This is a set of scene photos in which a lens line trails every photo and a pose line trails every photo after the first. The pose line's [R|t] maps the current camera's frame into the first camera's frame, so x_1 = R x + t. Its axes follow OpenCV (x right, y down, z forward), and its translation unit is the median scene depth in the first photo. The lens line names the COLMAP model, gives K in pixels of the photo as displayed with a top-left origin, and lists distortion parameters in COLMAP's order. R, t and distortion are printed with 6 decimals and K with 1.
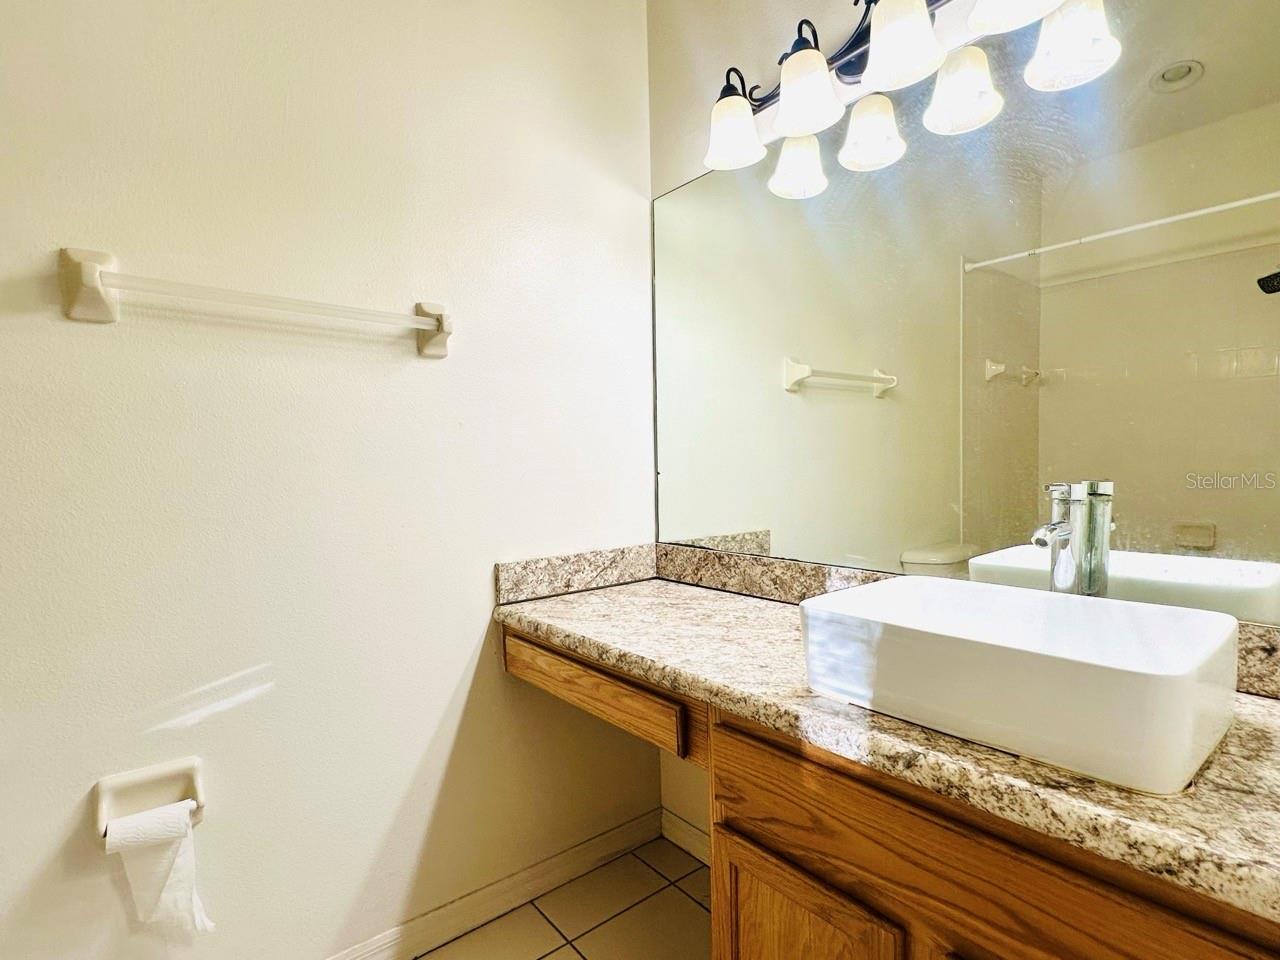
lens RADIAL K [[634.7, 0, 637.0], [0, 634.7, 483.4], [0, 0, 1]] dist [-0.006829, 0.001770]
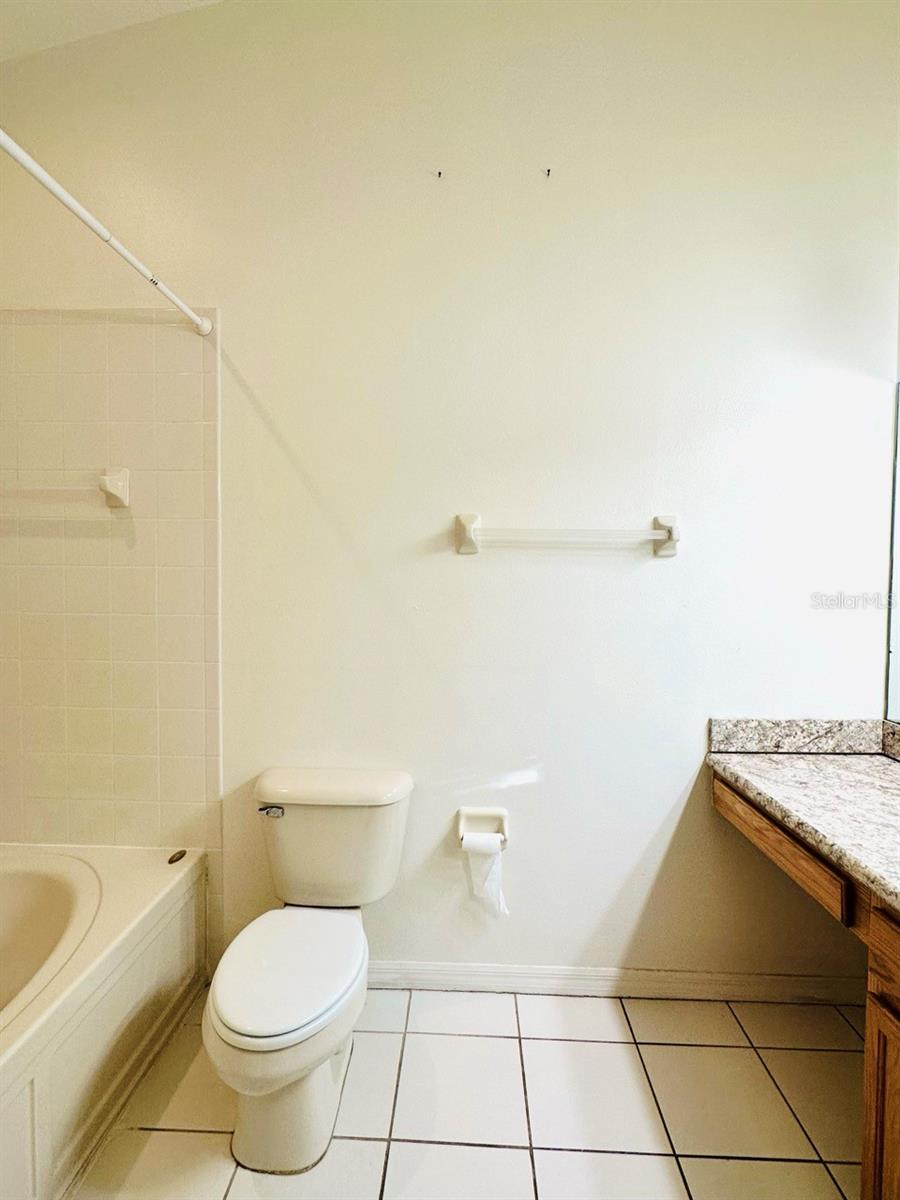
lens RADIAL K [[595.1, 0, 450.0], [0, 595.1, 600.0], [0, 0, 1]] dist [-0.006829, 0.001770]
pose [[0.755864, 0.048022, -0.652965, 0.158226], [-0.041213, 0.998819, 0.025749, -0.127683], [0.653430, 0.007448, 0.756950, -0.237478]]
